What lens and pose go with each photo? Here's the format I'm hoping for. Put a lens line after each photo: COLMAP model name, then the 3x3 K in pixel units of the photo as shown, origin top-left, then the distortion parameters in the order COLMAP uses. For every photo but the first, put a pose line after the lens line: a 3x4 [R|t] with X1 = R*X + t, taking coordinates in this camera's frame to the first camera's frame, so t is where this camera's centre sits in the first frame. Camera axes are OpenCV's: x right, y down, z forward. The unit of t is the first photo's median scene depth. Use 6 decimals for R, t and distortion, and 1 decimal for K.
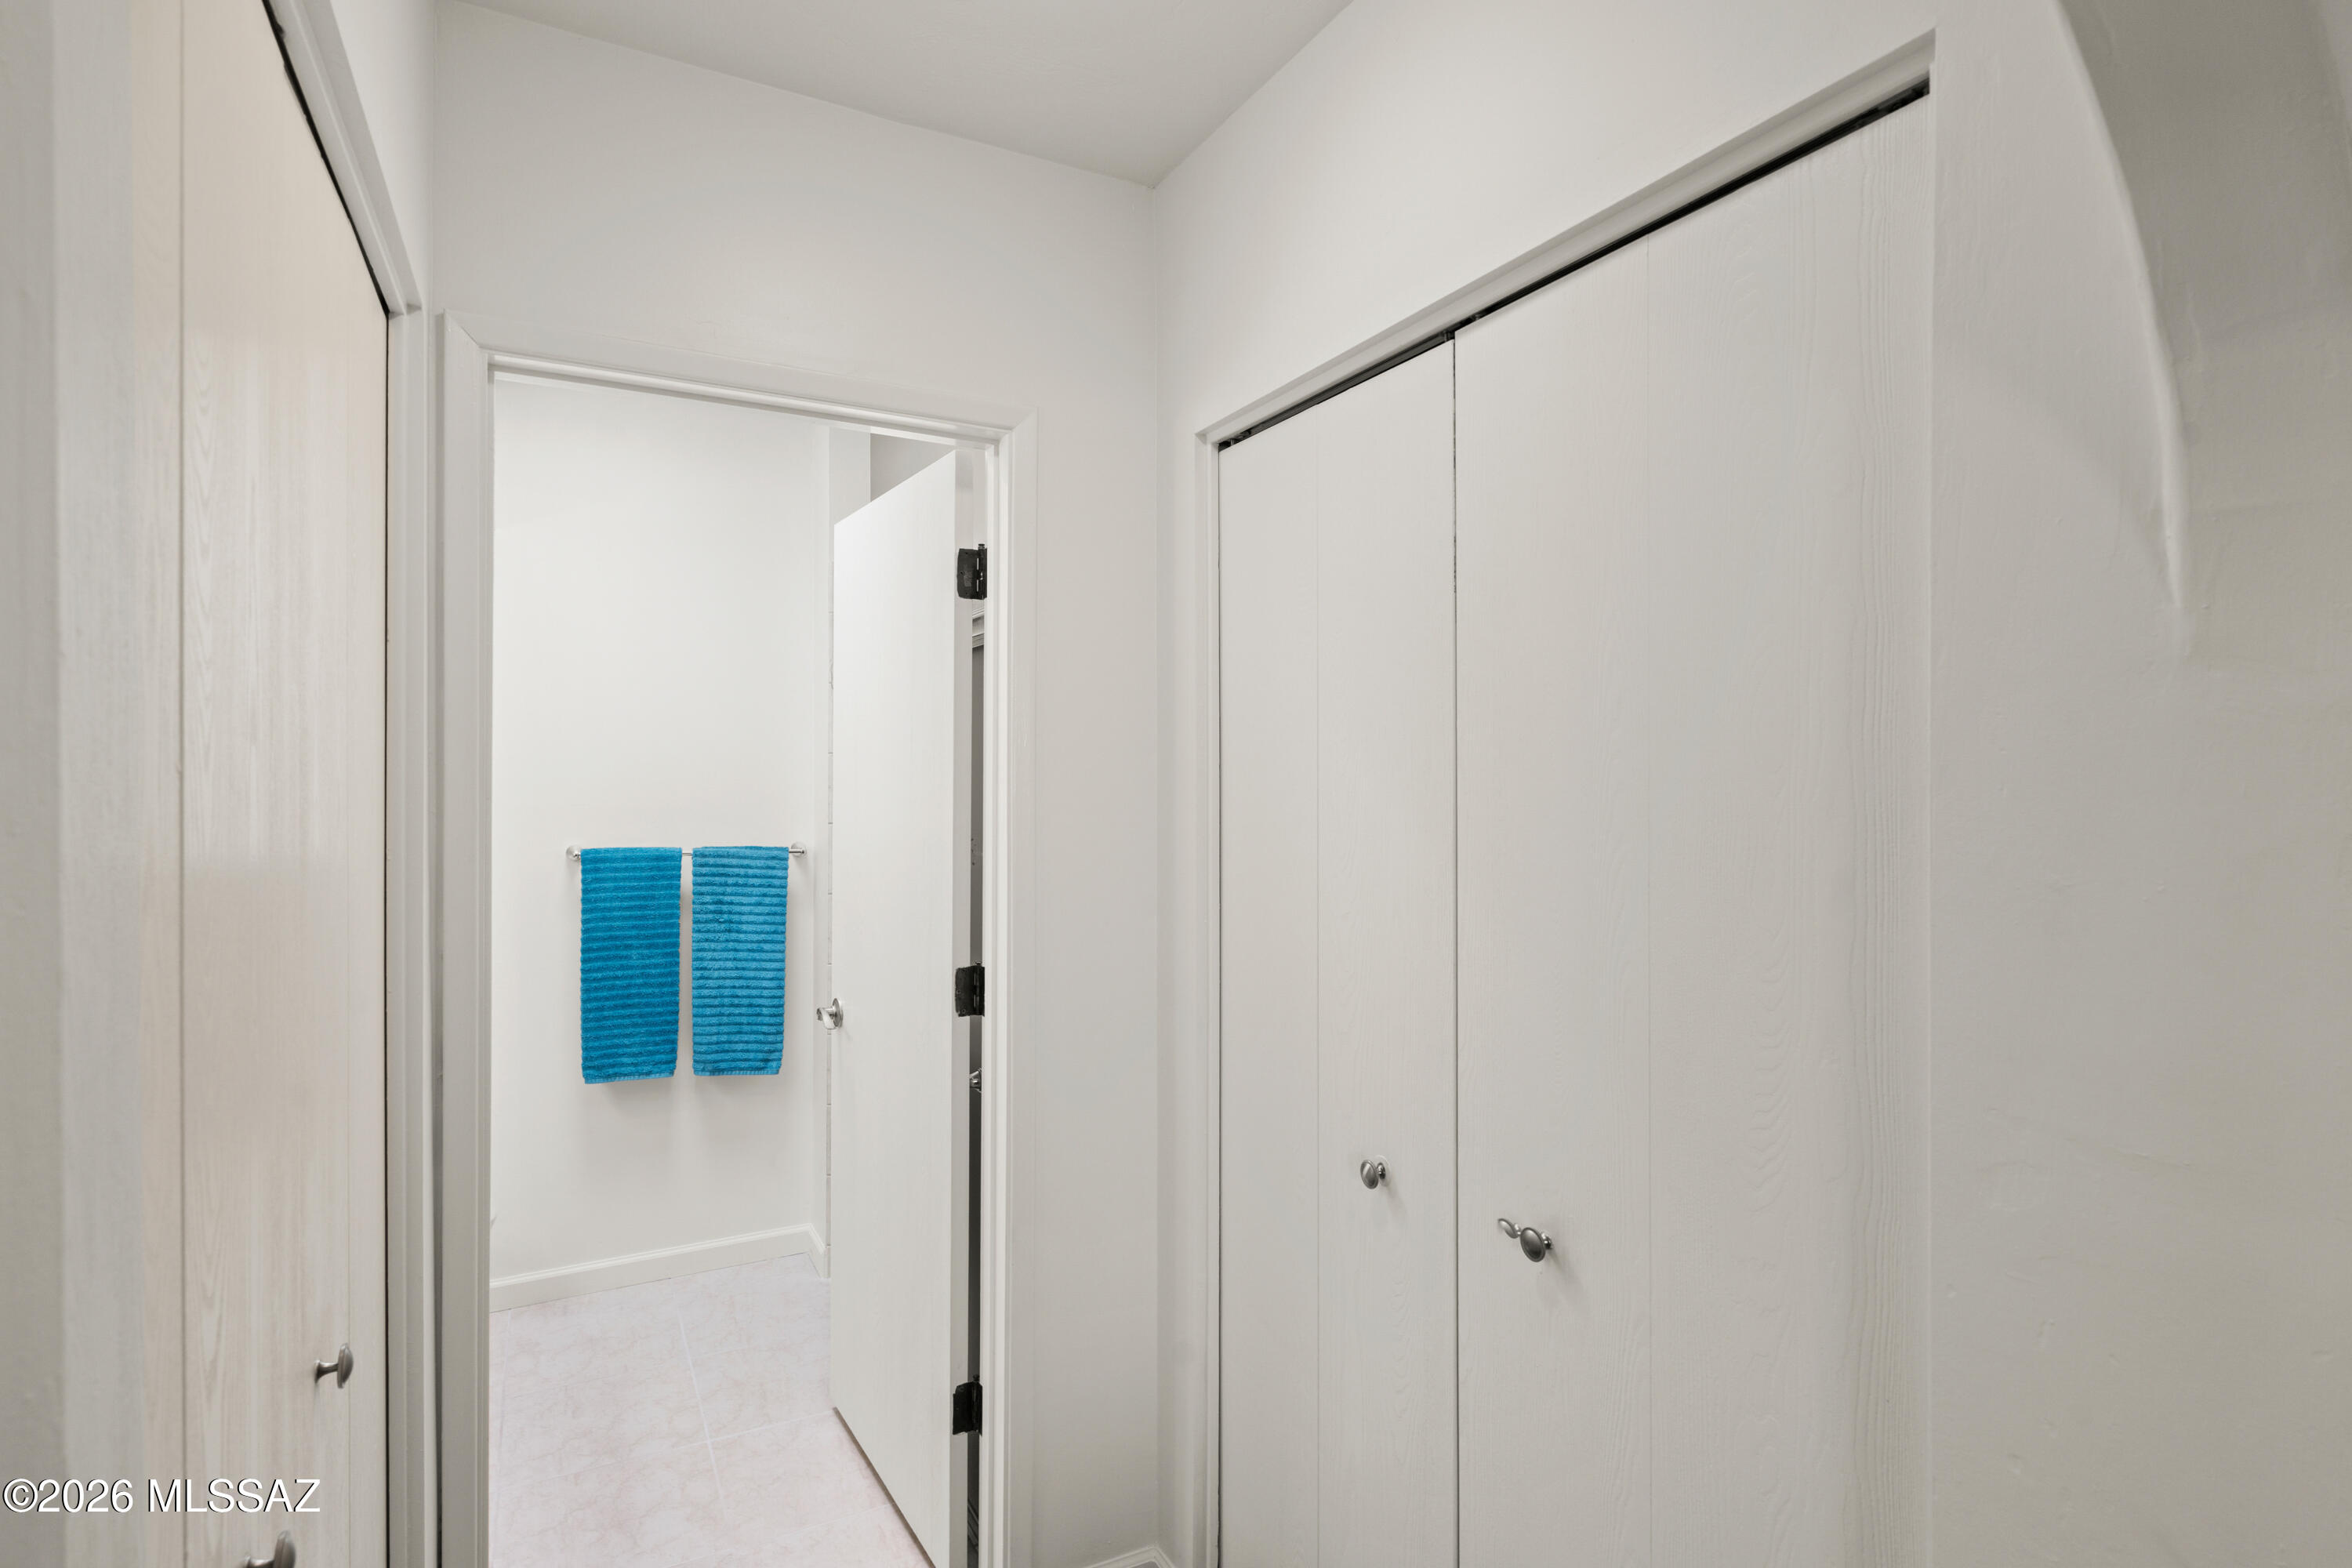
lens RADIAL K [[1156.1, 0, 1176.7], [0, 1156.1, 771.3], [0, 0, 1]] dist [-0.002877, -0.000040]
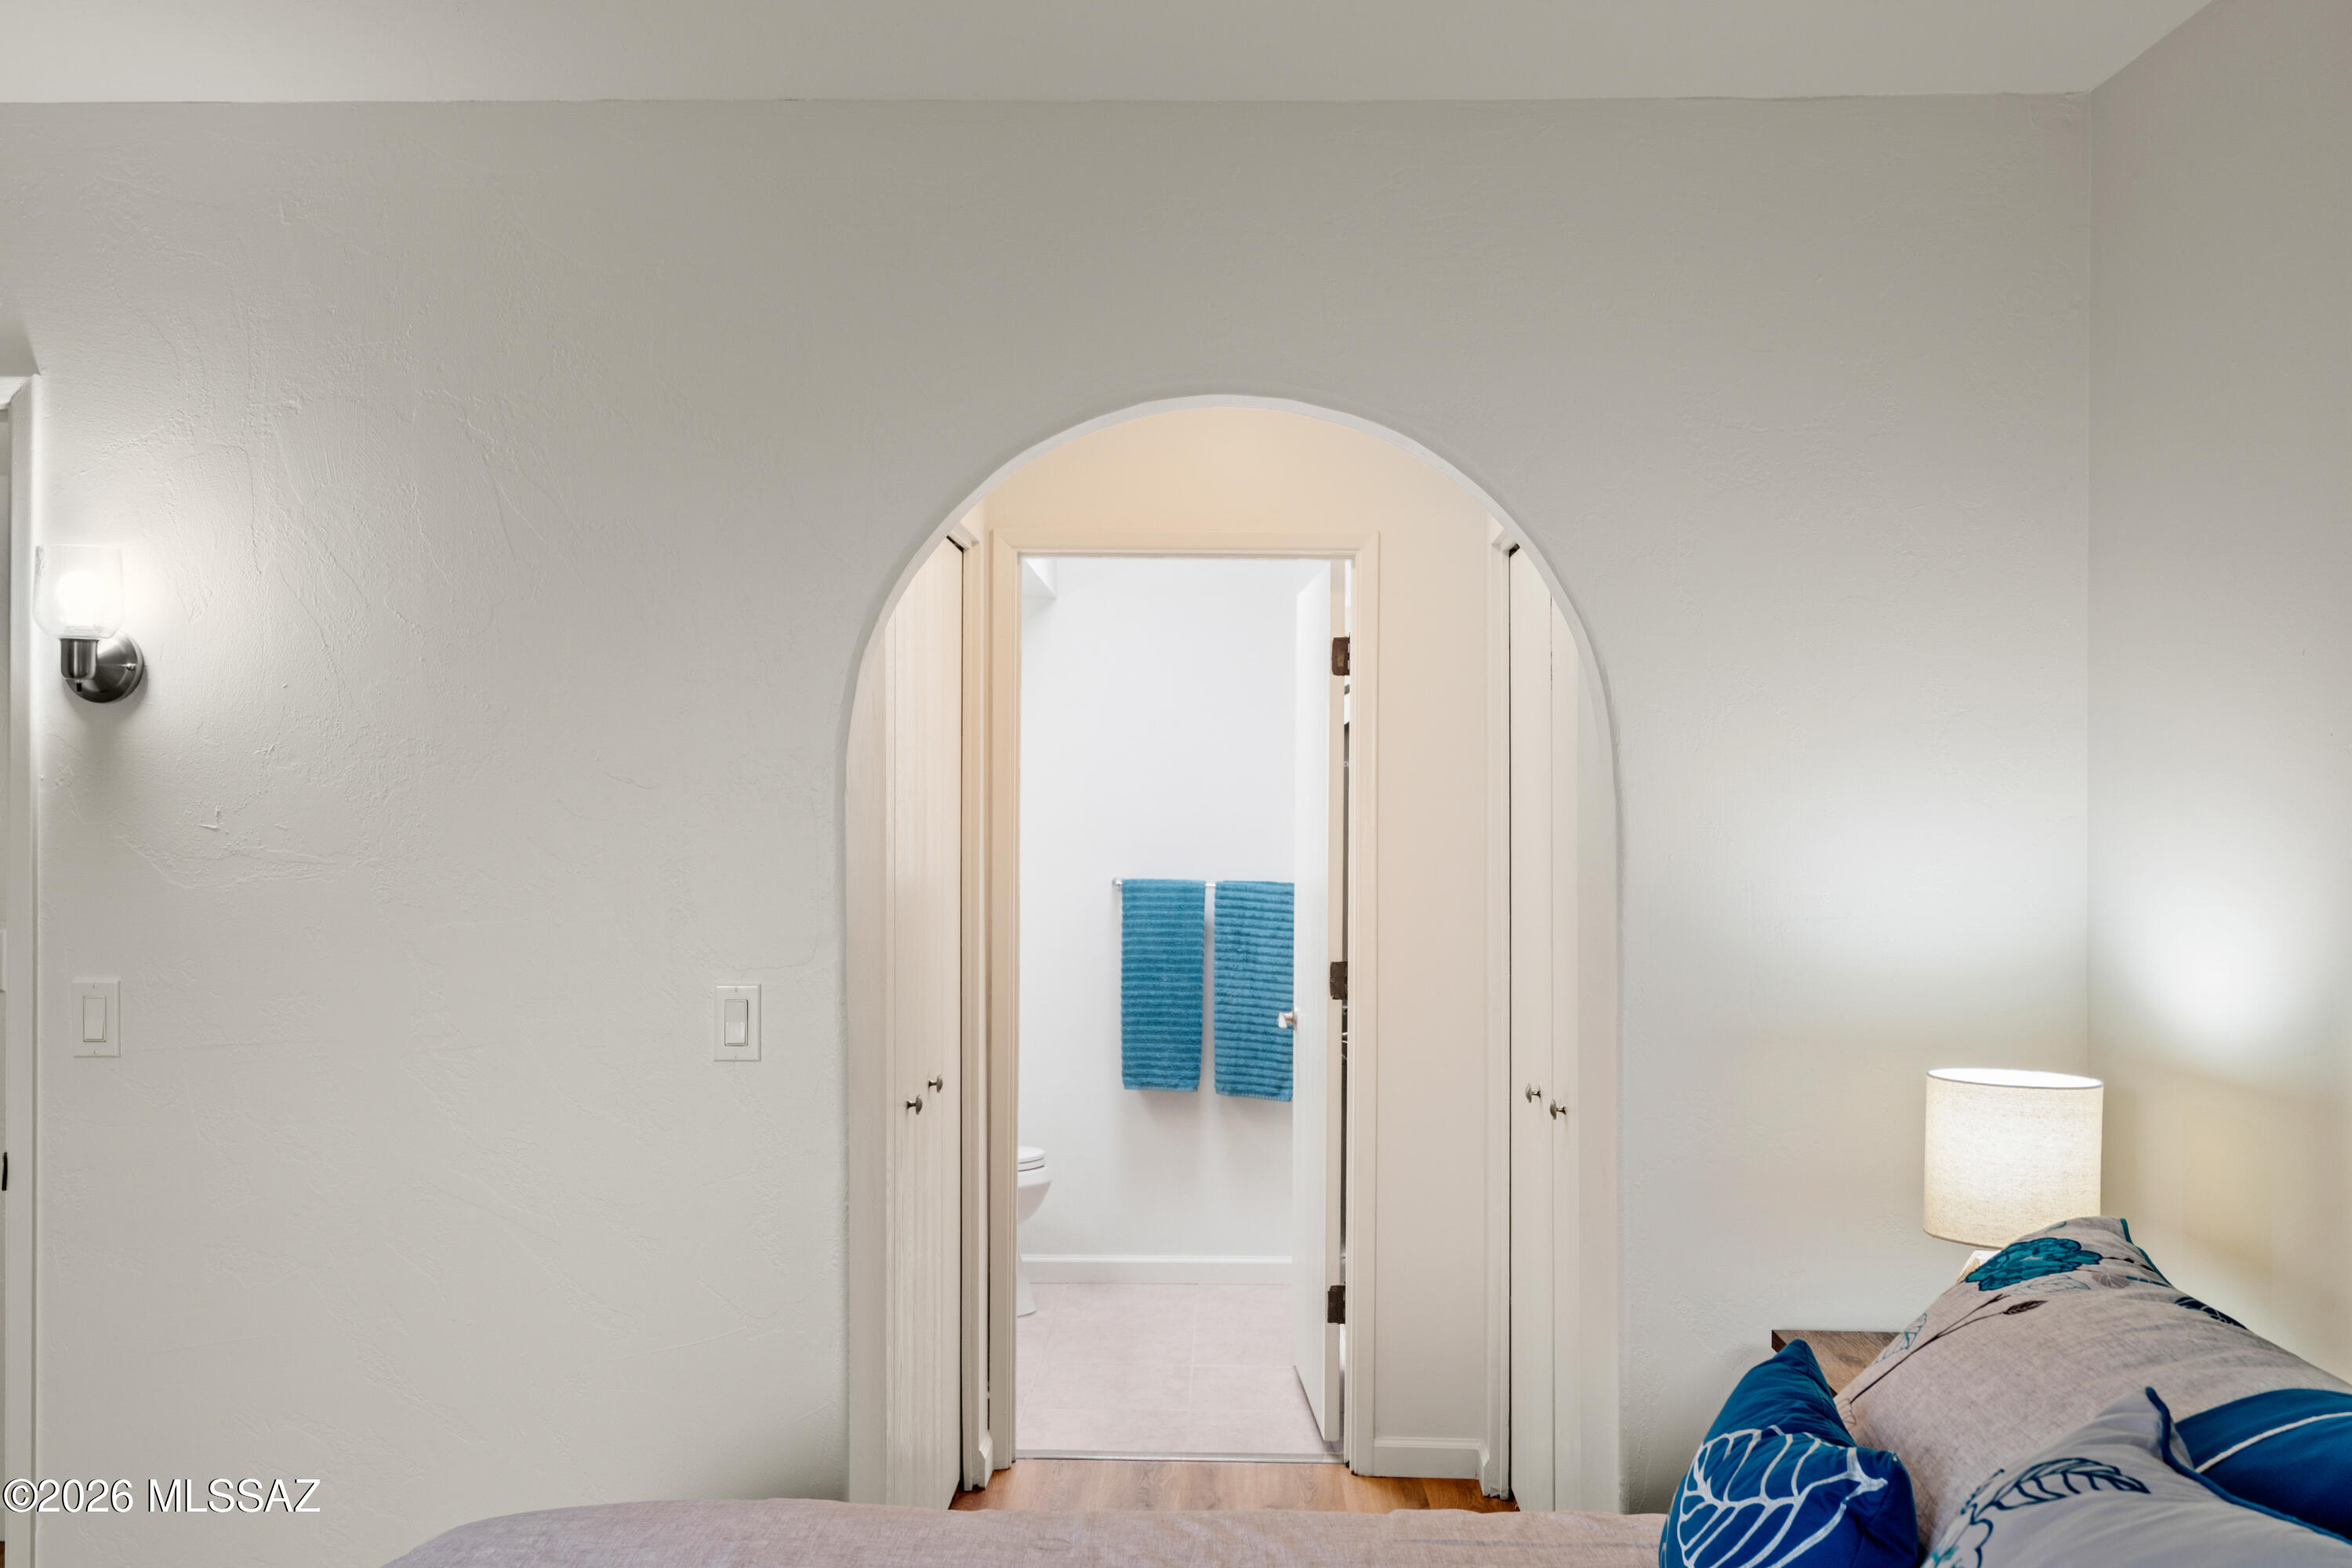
lens RADIAL K [[2038.6, 0, 1176.0], [0, 2038.6, 784.0], [0, 0, 1]] dist [0.003895, 0.000491]
pose [[0.867129, -0.006018, -0.498047, 0.497500], [0.000000, 0.999927, -0.012082, -0.000995], [0.498084, 0.010476, 0.867066, -0.665087]]
